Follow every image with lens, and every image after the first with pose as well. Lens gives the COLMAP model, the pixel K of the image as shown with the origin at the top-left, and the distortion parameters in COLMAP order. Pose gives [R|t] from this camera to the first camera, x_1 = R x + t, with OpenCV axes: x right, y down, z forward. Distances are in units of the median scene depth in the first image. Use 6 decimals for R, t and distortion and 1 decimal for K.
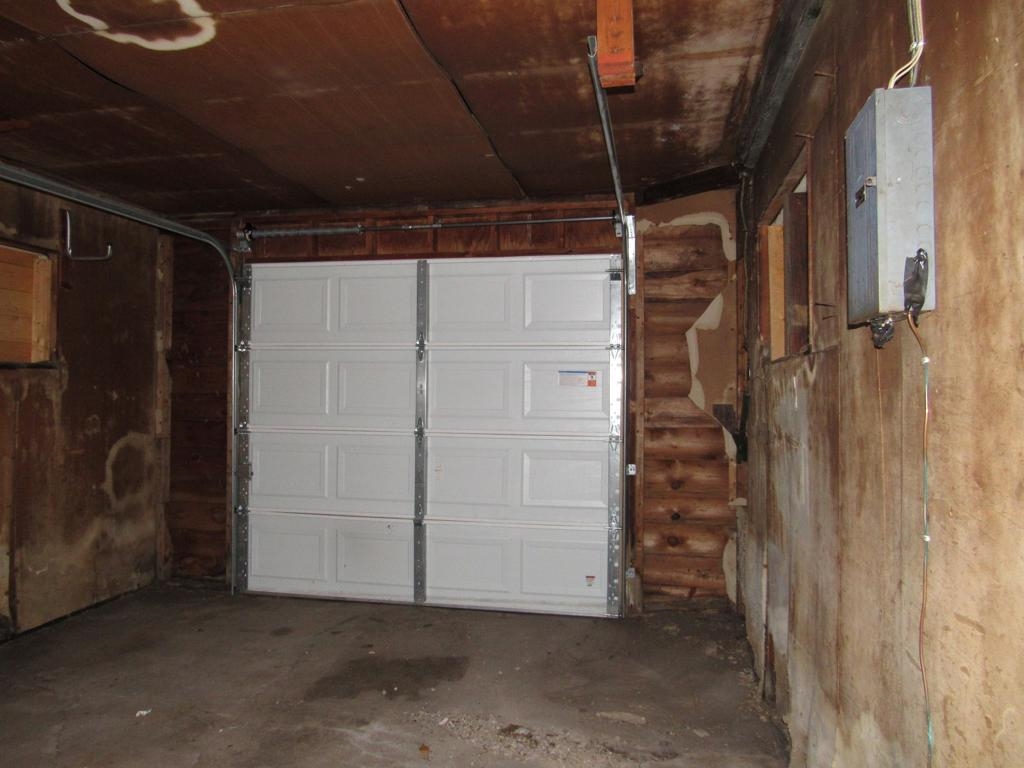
lens RADIAL K [[719.7, 0, 513.9], [0, 719.7, 387.7], [0, 0, 1]] dist [-0.037461, 0.003836]
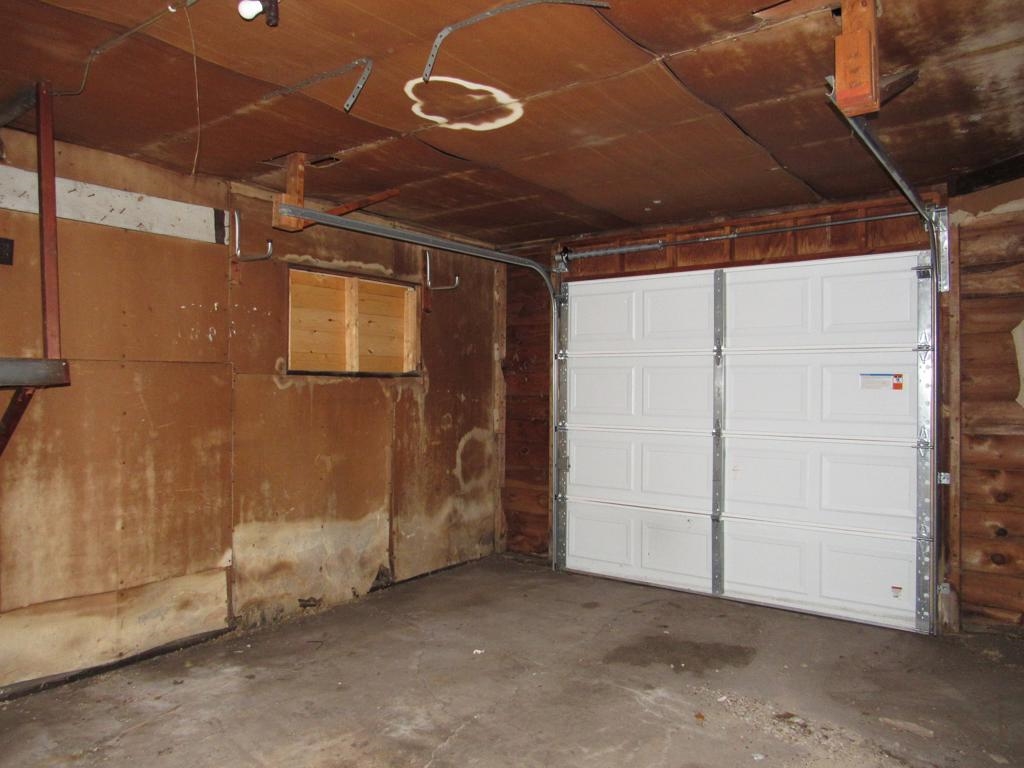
lens RADIAL K [[719.7, 0, 512.1], [0, 719.7, 394.1], [0, 0, 1]] dist [-0.037461, 0.003836]
pose [[0.899070, 0.000774, -0.437804, 0.062240], [0.004251, 0.999936, 0.010498, -0.008404], [0.437784, -0.011300, 0.899009, -0.081689]]
